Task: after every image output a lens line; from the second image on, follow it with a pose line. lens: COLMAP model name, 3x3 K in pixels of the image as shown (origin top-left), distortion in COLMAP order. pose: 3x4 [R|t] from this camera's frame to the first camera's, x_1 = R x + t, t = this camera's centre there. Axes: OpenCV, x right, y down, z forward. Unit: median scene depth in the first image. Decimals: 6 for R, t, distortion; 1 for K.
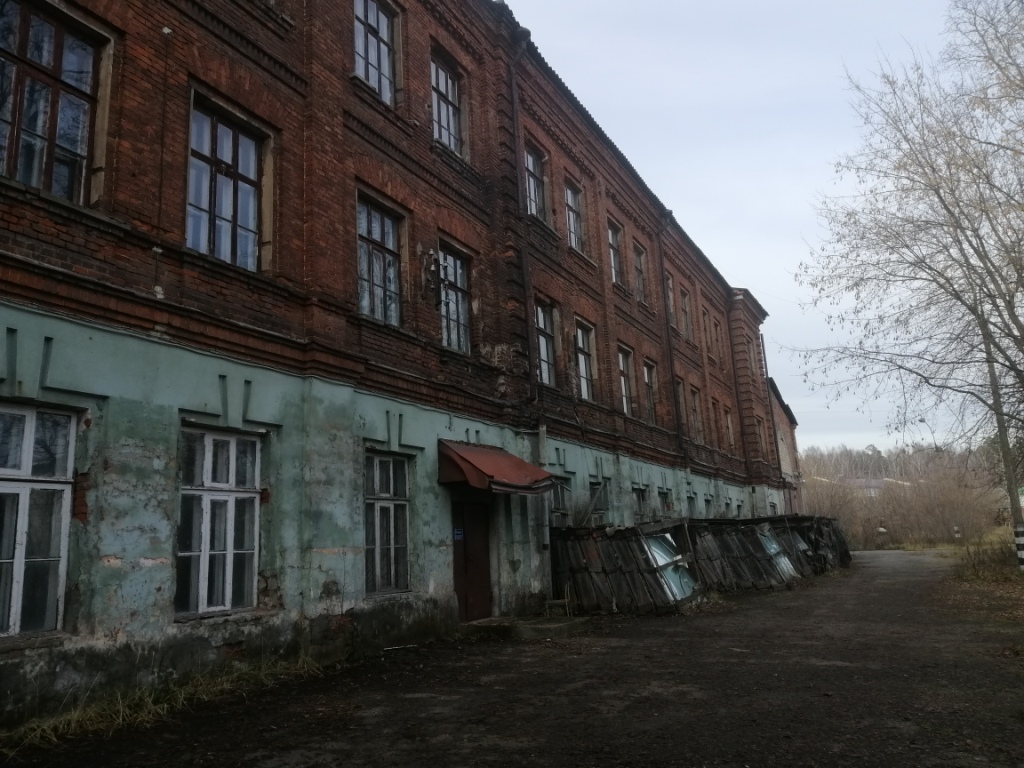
lens RADIAL K [[779.7, 0, 512.0], [0, 779.7, 384.0], [0, 0, 1]] dist [0.015568, -0.005004]
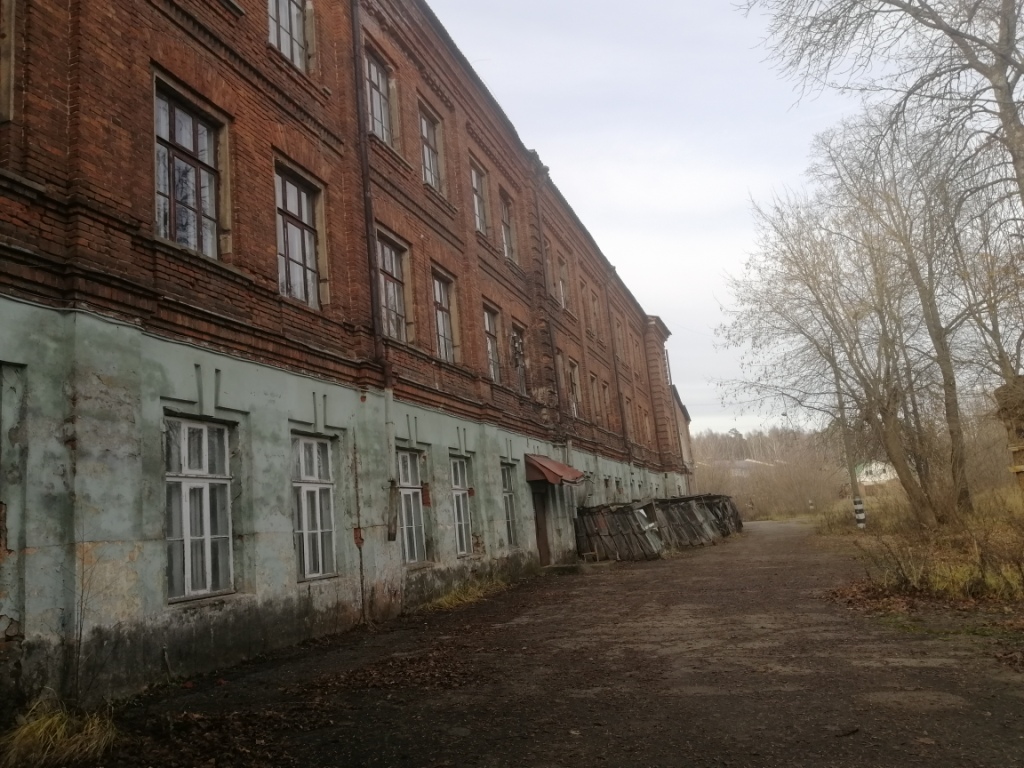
lens RADIAL K [[760.7, 0, 512.0], [0, 760.7, 384.0], [0, 0, 1]] dist [0.006432, -0.004901]
pose [[0.988949, -0.006147, 0.148129, -0.231331], [0.004089, 0.999891, 0.014193, -0.062640], [-0.148200, -0.013430, 0.988866, -0.357529]]
